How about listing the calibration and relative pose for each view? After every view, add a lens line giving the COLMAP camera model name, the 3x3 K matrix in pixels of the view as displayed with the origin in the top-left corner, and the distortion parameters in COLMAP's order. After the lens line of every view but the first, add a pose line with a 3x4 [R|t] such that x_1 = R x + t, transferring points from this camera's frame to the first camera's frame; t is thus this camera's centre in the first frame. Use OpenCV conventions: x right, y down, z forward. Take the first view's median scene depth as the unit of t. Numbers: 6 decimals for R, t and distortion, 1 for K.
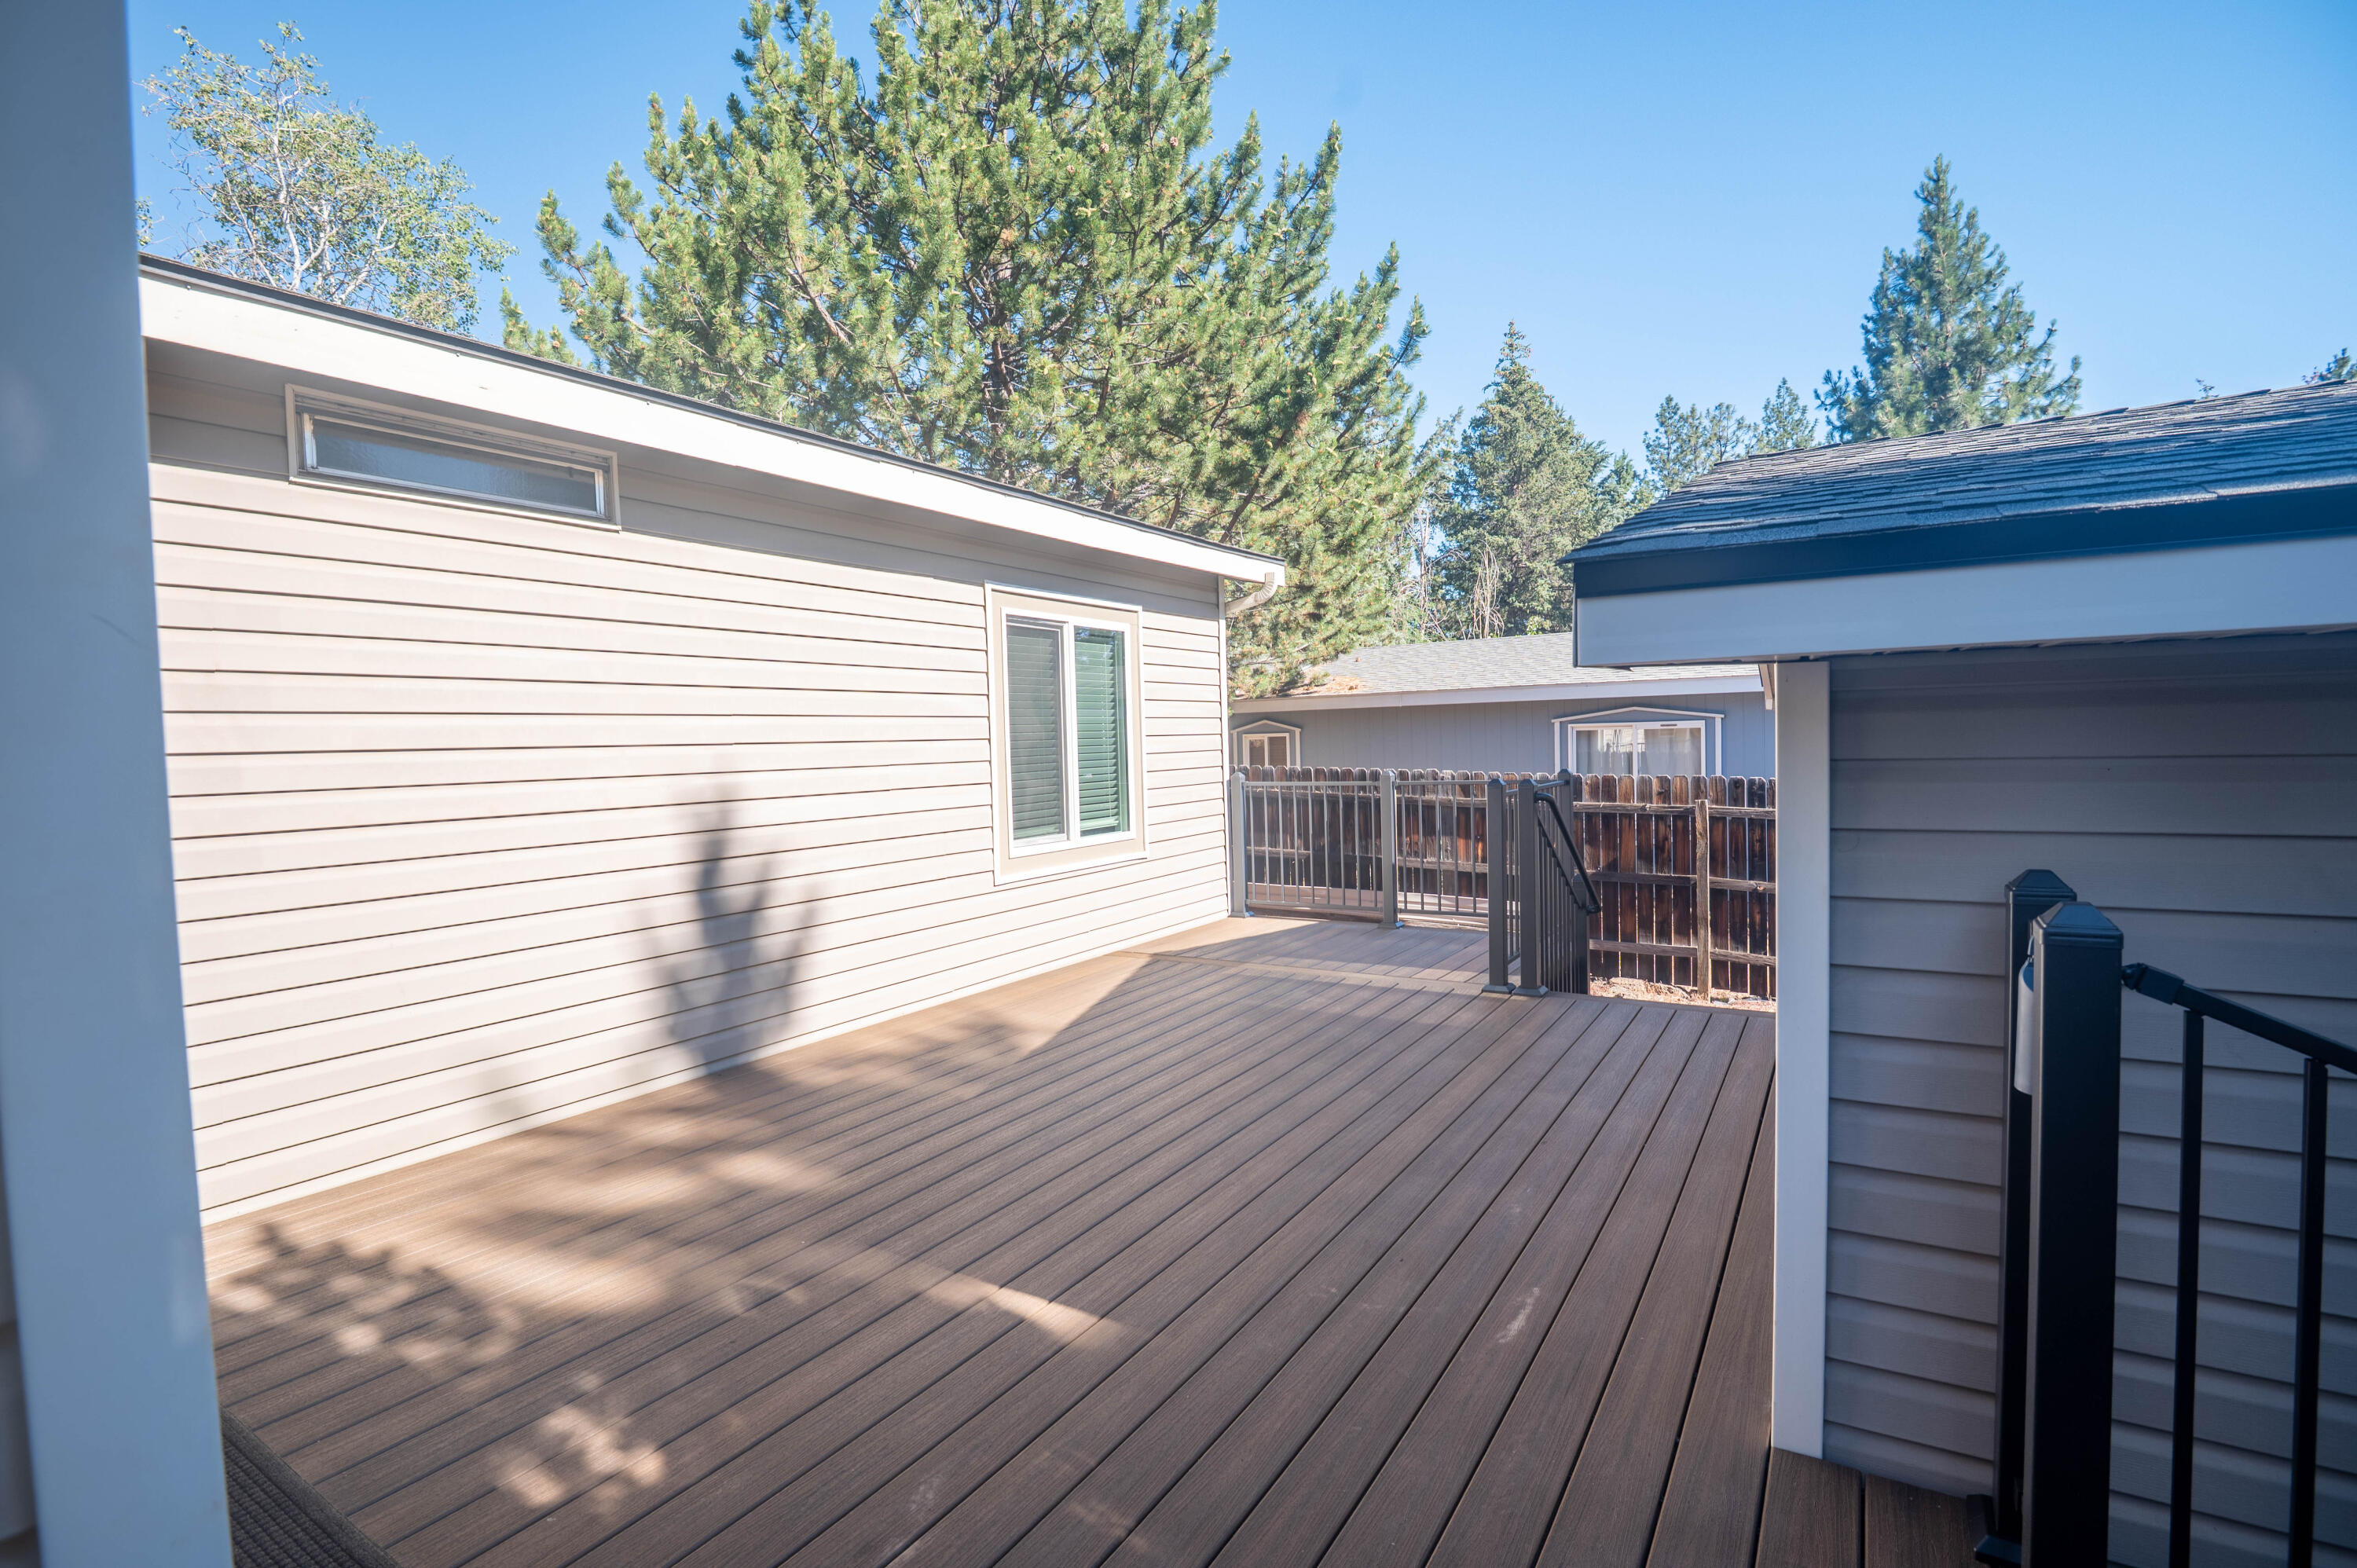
lens RADIAL K [[1073.3, 0, 1183.1], [0, 1073.3, 780.4], [0, 0, 1]] dist [-0.015210, -0.003917]
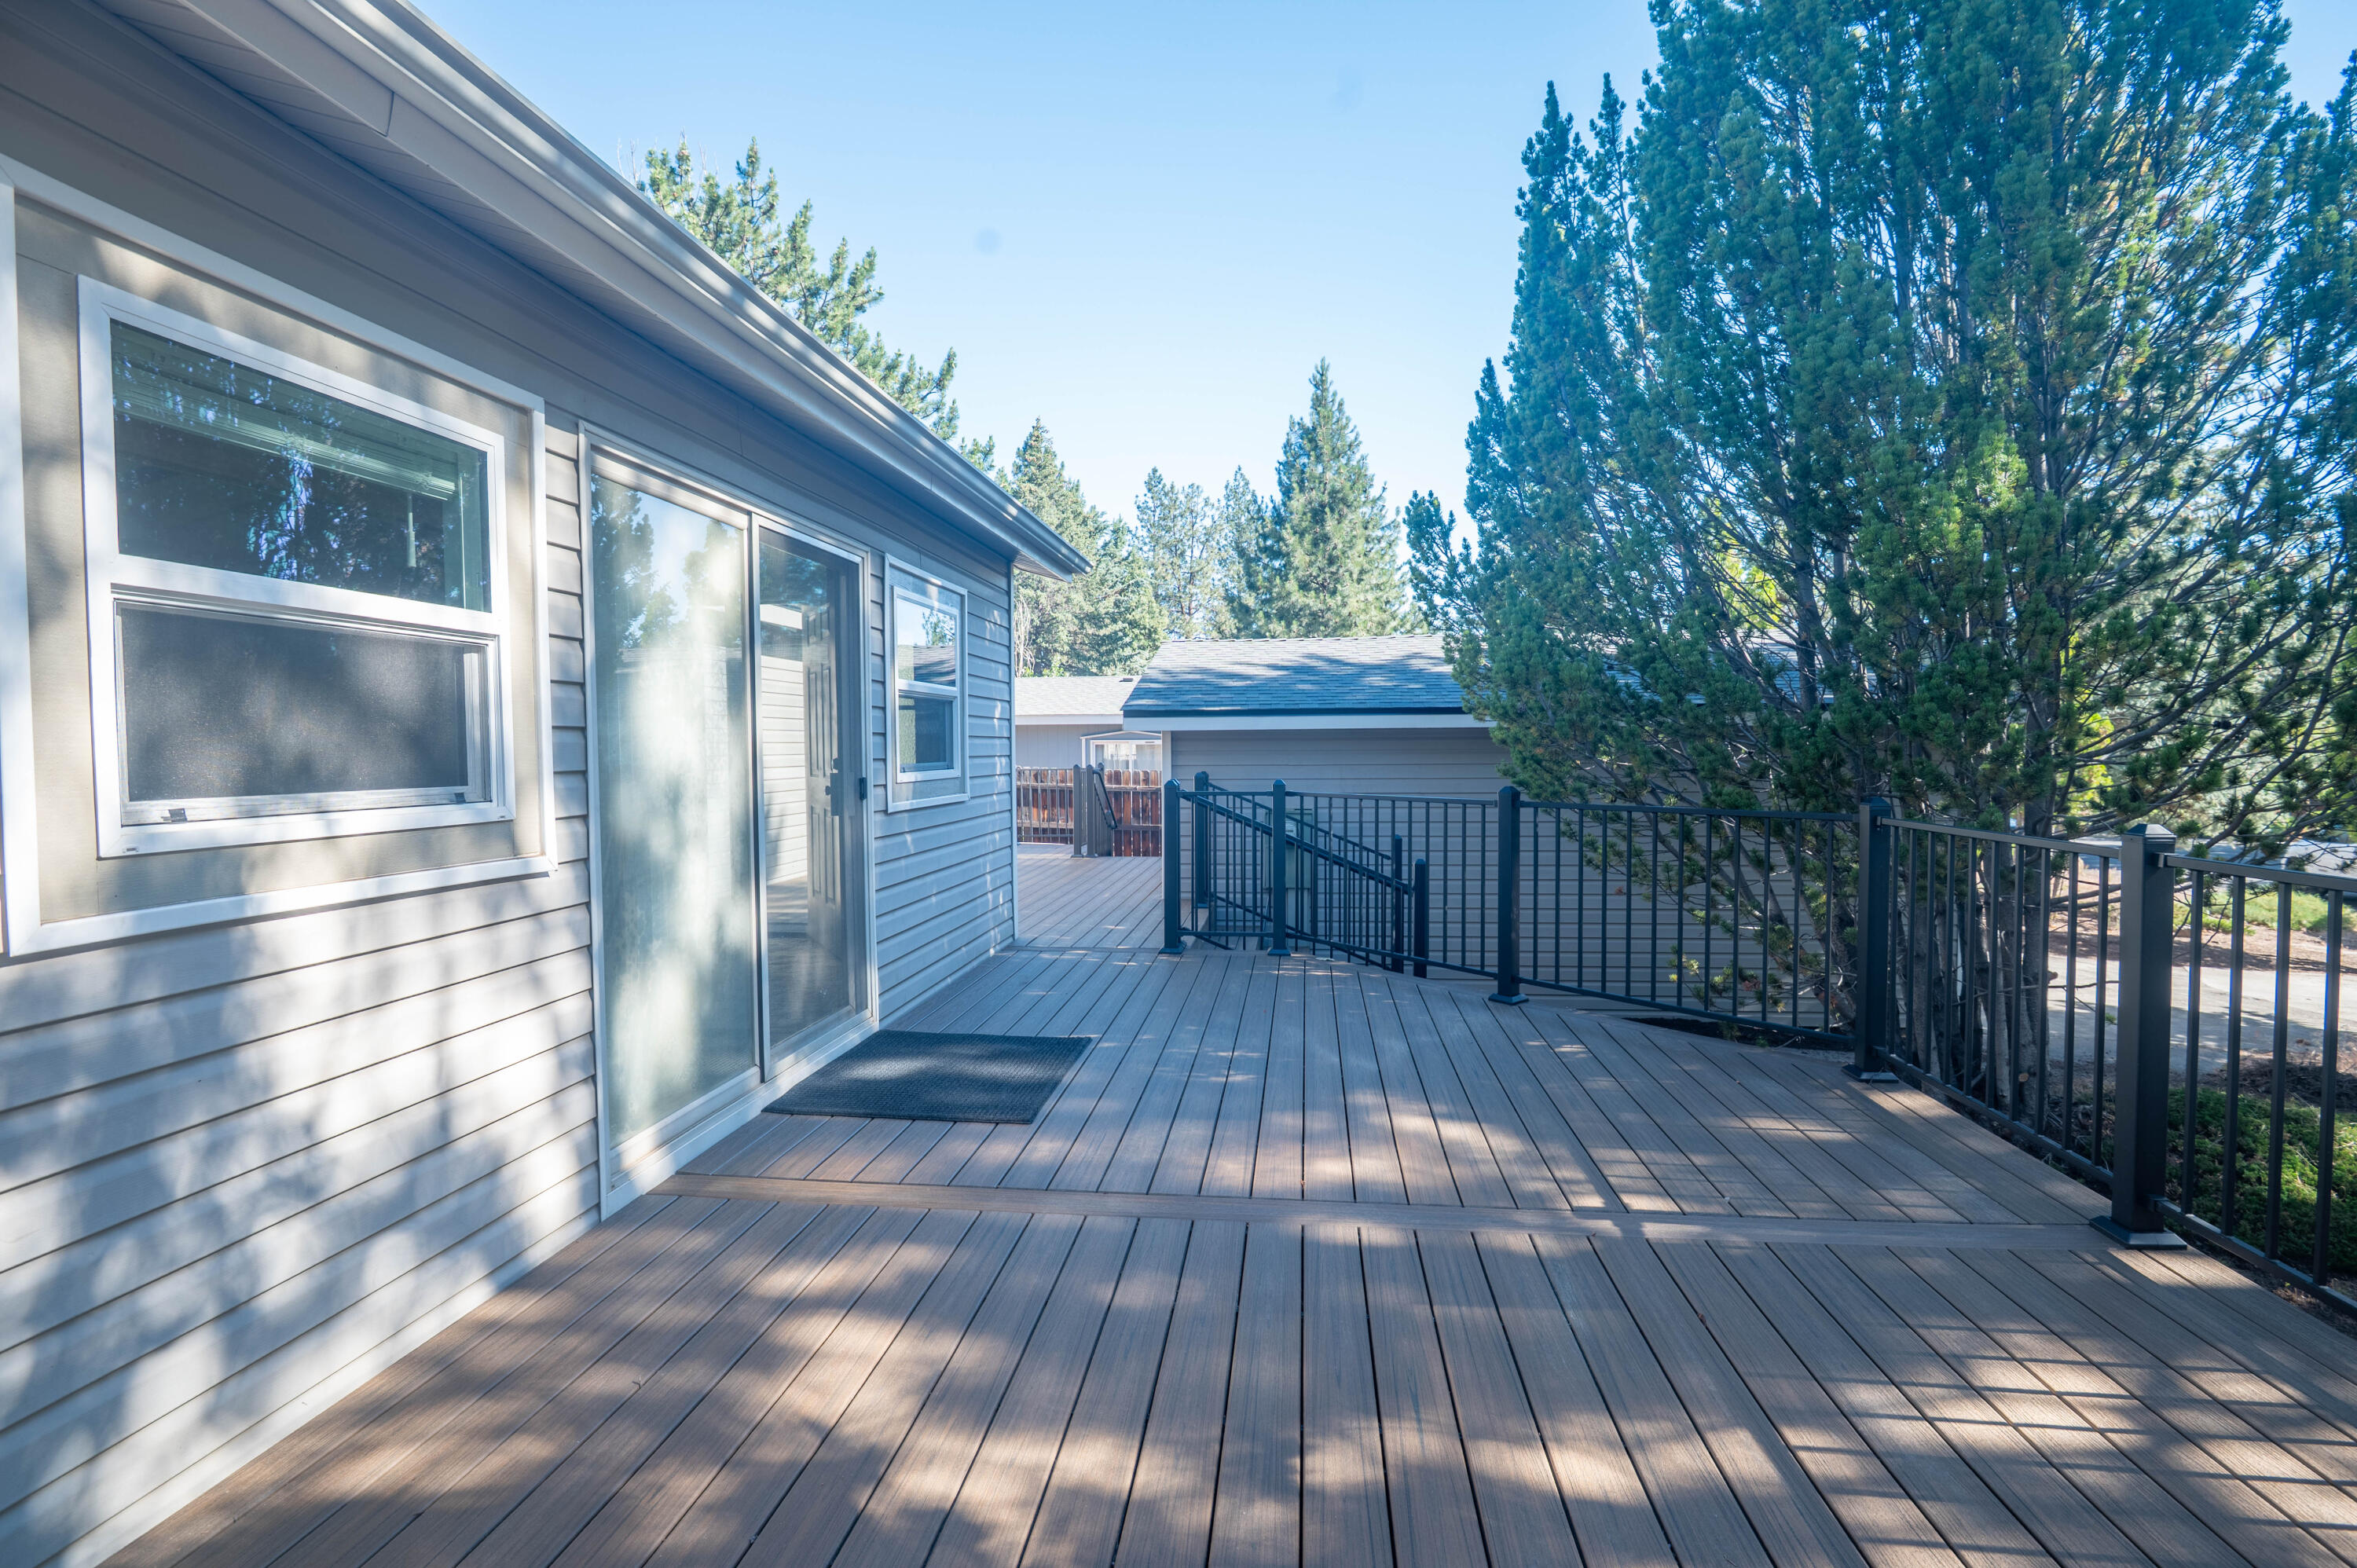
lens RADIAL K [[1073.3, 0, 1177.7], [0, 1073.3, 793.6], [0, 0, 1]] dist [-0.015210, -0.003917]
pose [[0.901977, -0.001393, 0.431781, -0.142555], [0.000498, 0.999997, 0.002185, 0.015332], [-0.431783, -0.001756, 0.901976, -0.329371]]
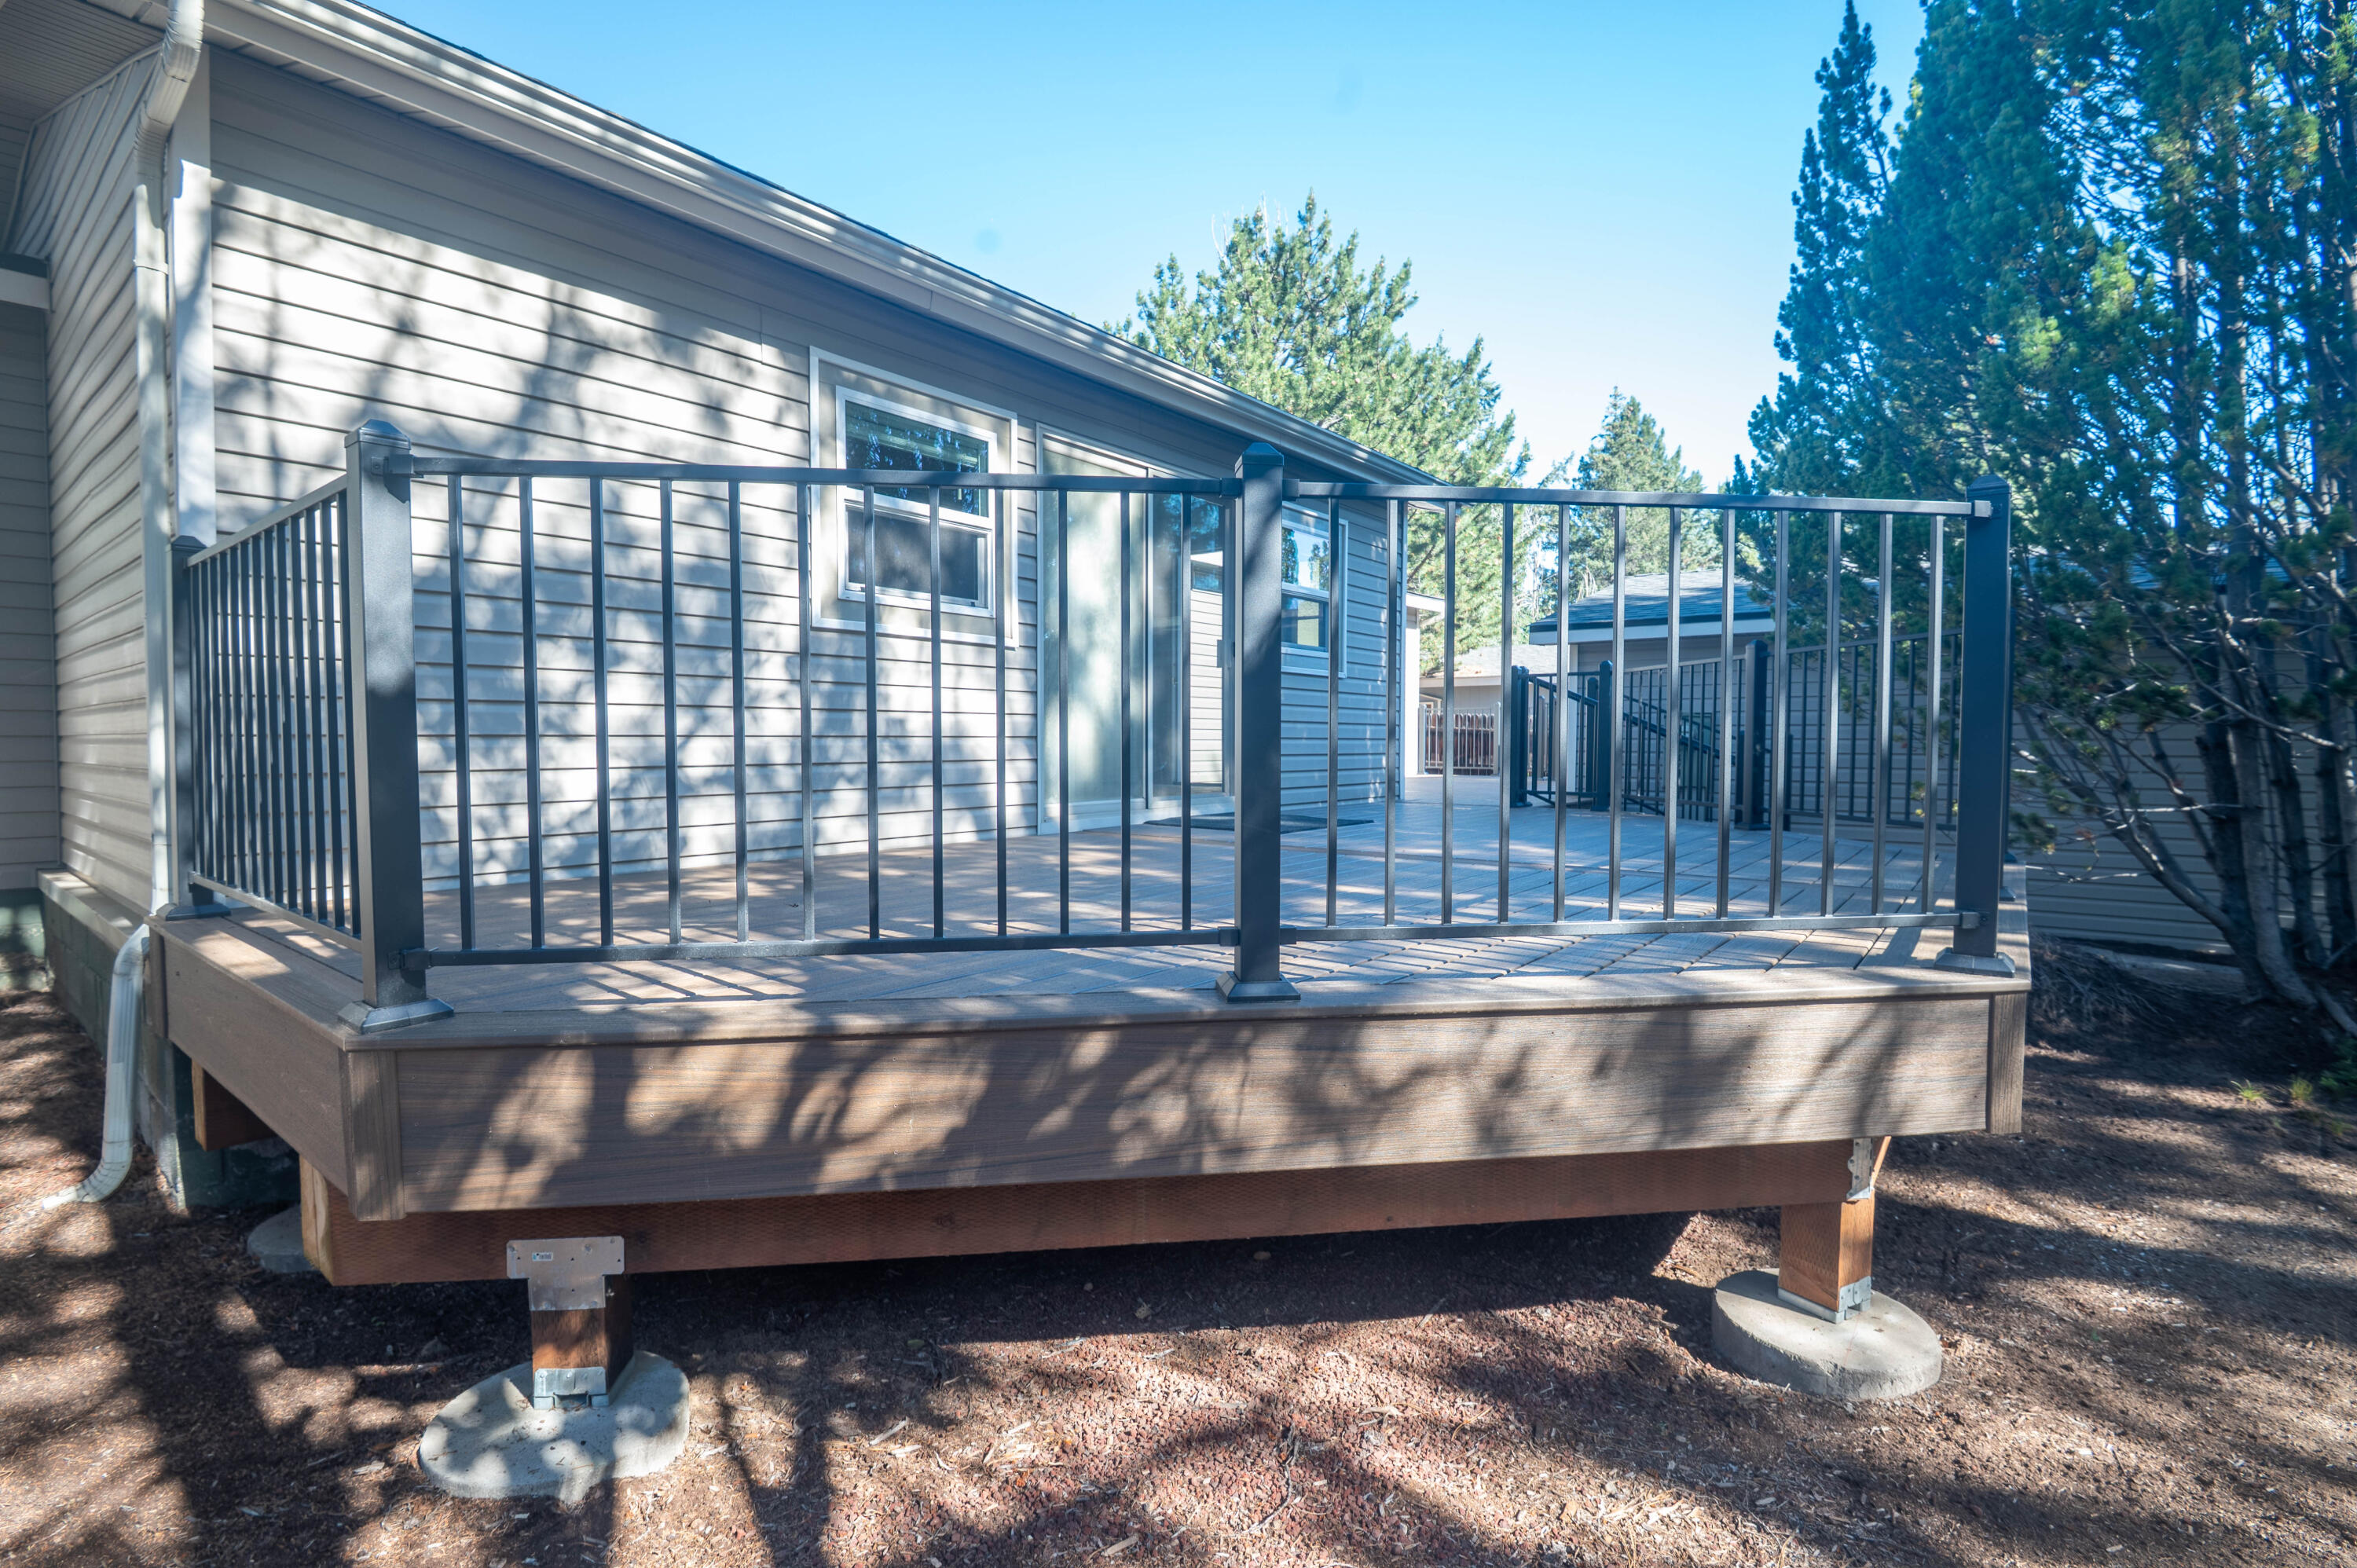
lens RADIAL K [[1073.3, 0, 1193.4], [0, 1073.3, 791.9], [0, 0, 1]] dist [-0.015210, -0.003917]
pose [[0.995164, 0.028992, -0.093849, -0.078813], [-0.027926, 0.999530, 0.012649, 0.060956], [0.094172, -0.009967, 0.995506, -0.450657]]
